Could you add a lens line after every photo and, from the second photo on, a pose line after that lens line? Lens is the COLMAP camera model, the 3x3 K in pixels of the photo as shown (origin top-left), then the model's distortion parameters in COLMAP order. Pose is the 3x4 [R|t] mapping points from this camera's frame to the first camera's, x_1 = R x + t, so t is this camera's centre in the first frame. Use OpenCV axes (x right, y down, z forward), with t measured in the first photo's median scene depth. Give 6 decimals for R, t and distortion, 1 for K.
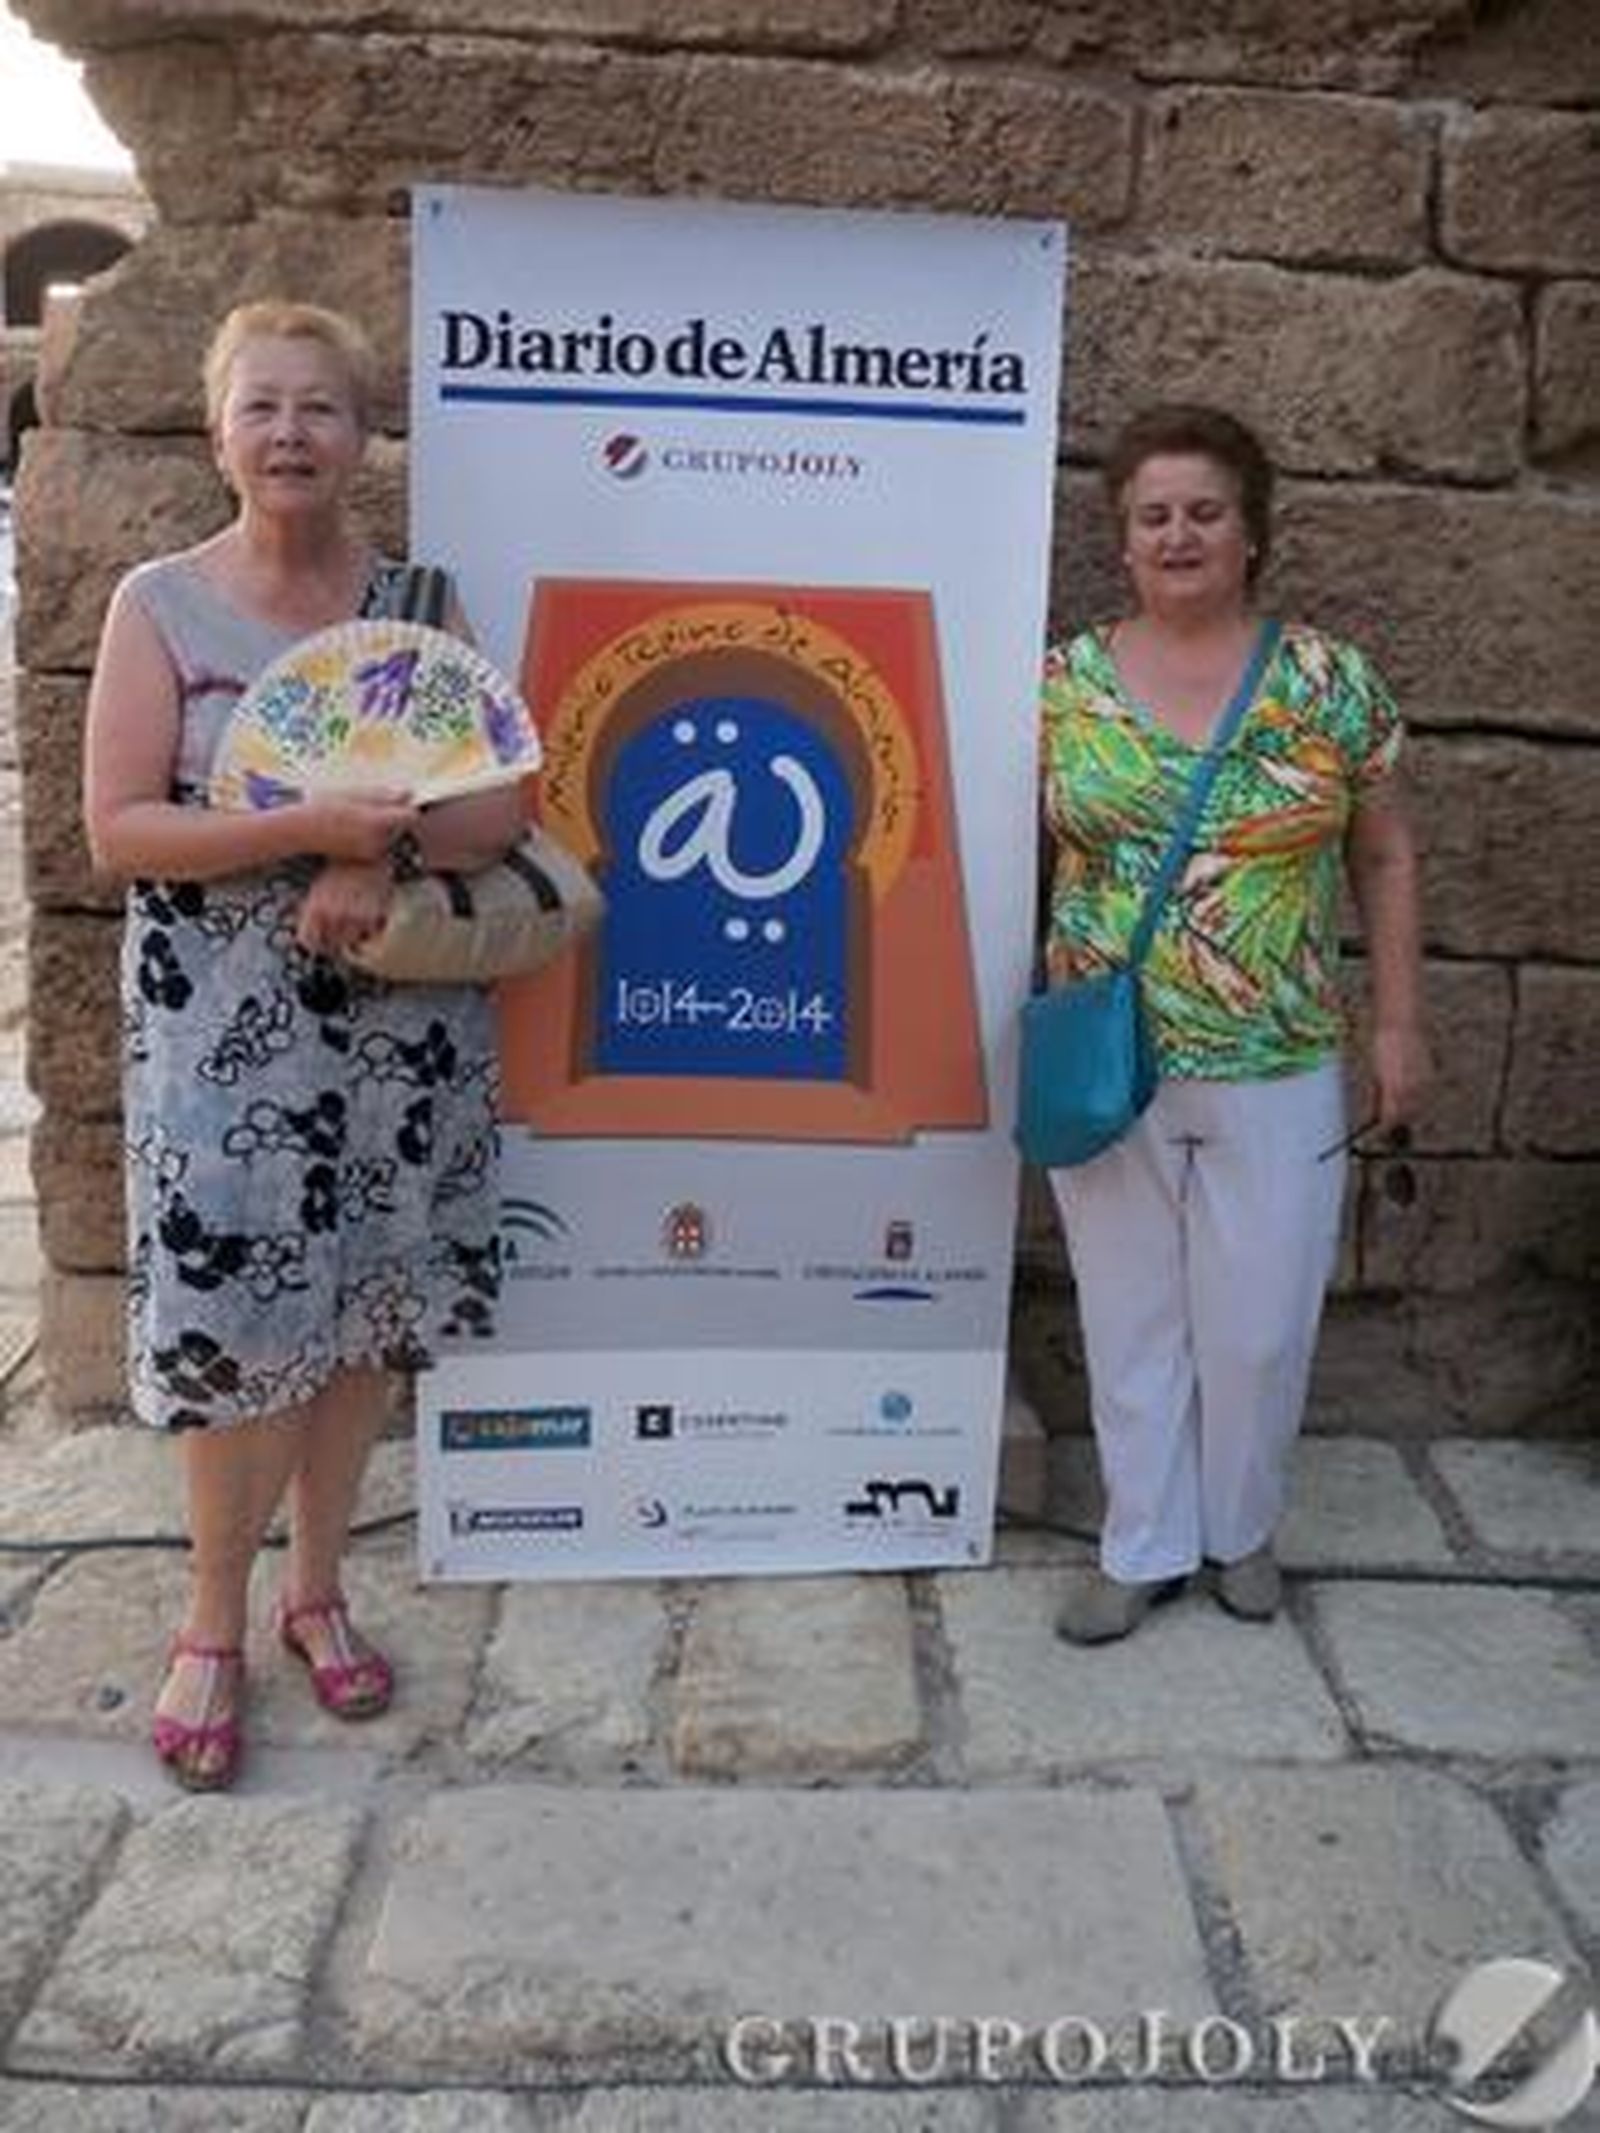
lens RADIAL K [[2290.9, 0, 826.2], [0, 2290.9, 1074.2], [0, 0, 1]] dist [-0.213400, 0.271101]
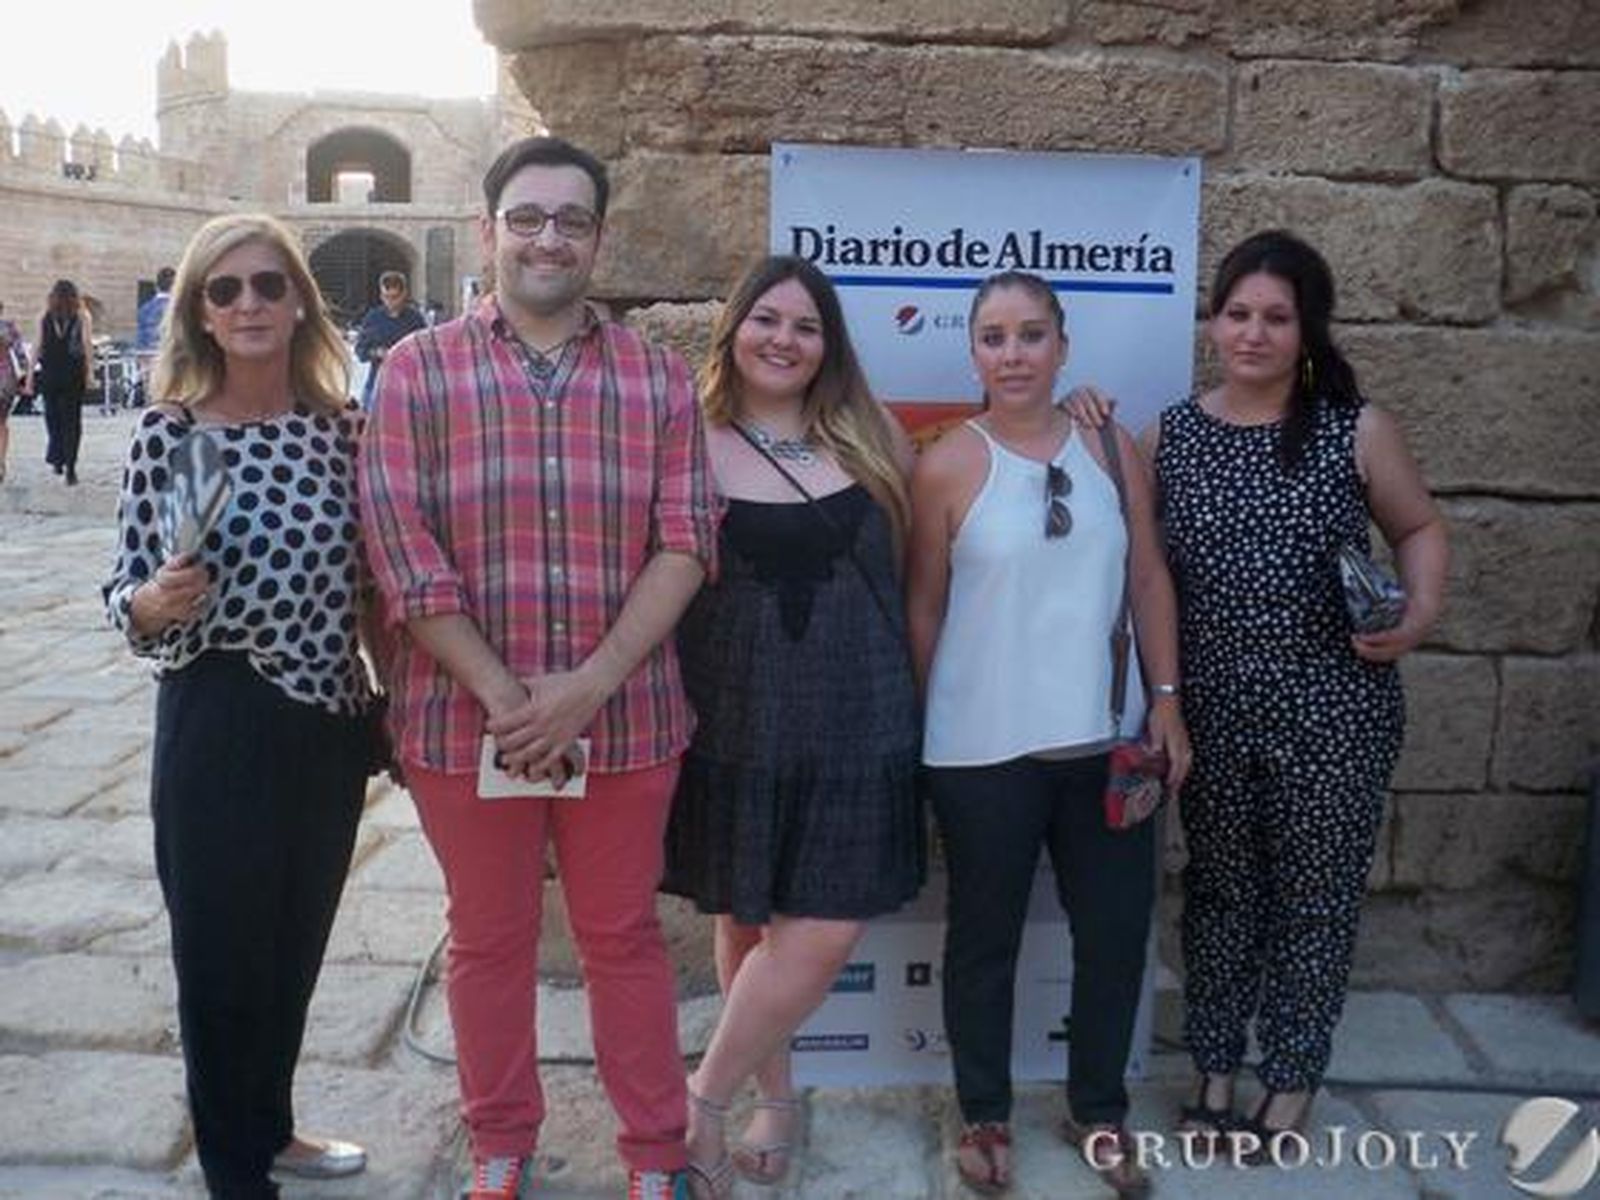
lens RADIAL K [[1718.4, 0, 779.7], [0, 1718.4, 596.4], [0, 0, 1]] dist [-0.213400, 0.271101]
pose [[0.997362, -0.006193, -0.072322, -0.081047], [0.000025, 0.996382, -0.084984, 0.003535], [0.072586, 0.084758, 0.993754, -0.096590]]
